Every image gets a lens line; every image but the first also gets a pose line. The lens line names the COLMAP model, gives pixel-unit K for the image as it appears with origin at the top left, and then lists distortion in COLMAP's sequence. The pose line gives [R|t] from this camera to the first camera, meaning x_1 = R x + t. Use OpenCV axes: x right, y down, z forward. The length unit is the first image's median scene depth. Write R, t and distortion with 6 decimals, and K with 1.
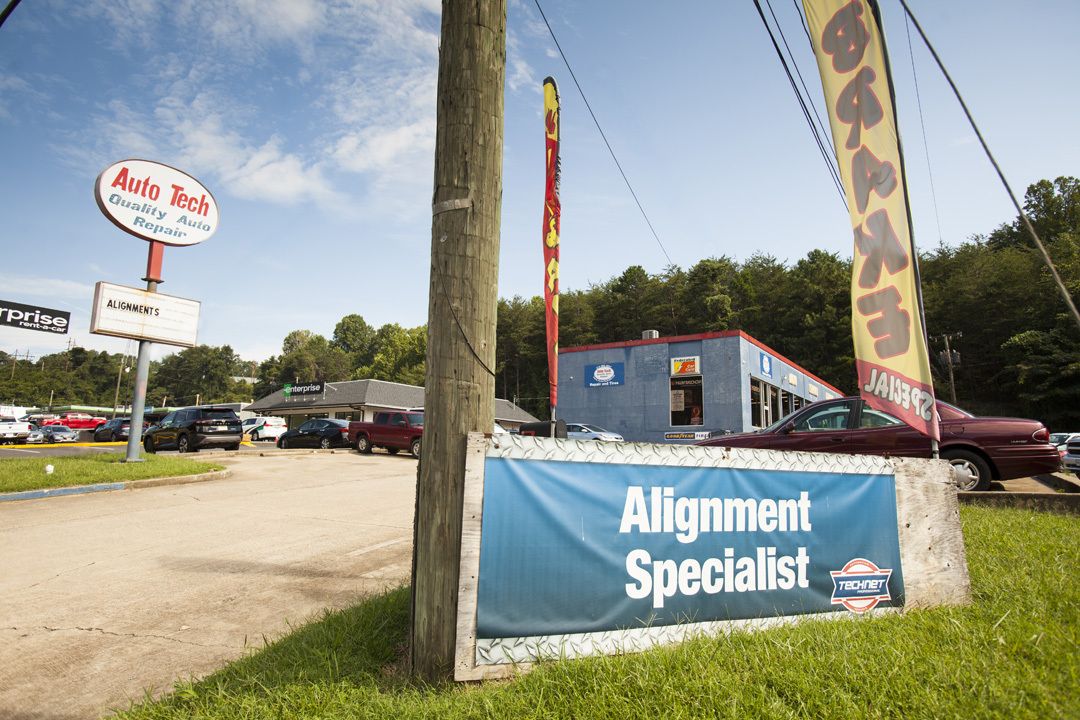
lens RADIAL K [[650.6, 0, 542.7], [0, 650.6, 368.5], [0, 0, 1]] dist [-0.081482, 0.070480]
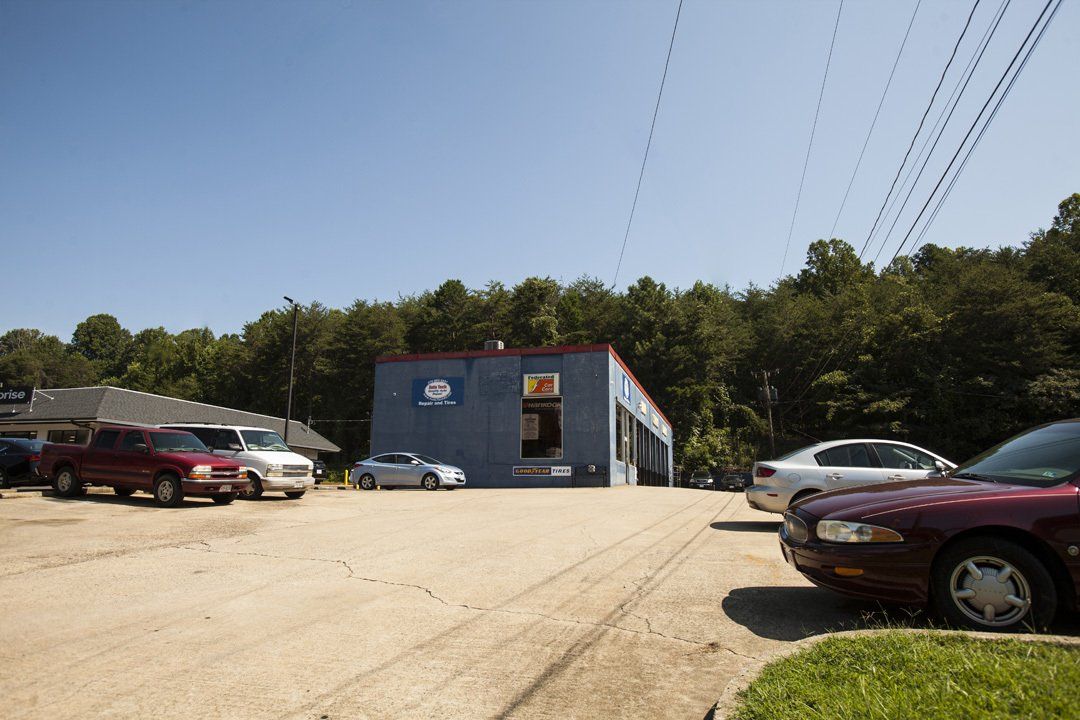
lens RADIAL K [[650.6, 0, 542.7], [0, 650.6, 368.5], [0, 0, 1]] dist [-0.081482, 0.070480]
pose [[0.948868, 0.055688, 0.310721, -0.019815], [-0.041675, 0.997800, -0.051562, 0.010528], [-0.312909, 0.035976, 0.949102, 0.129229]]
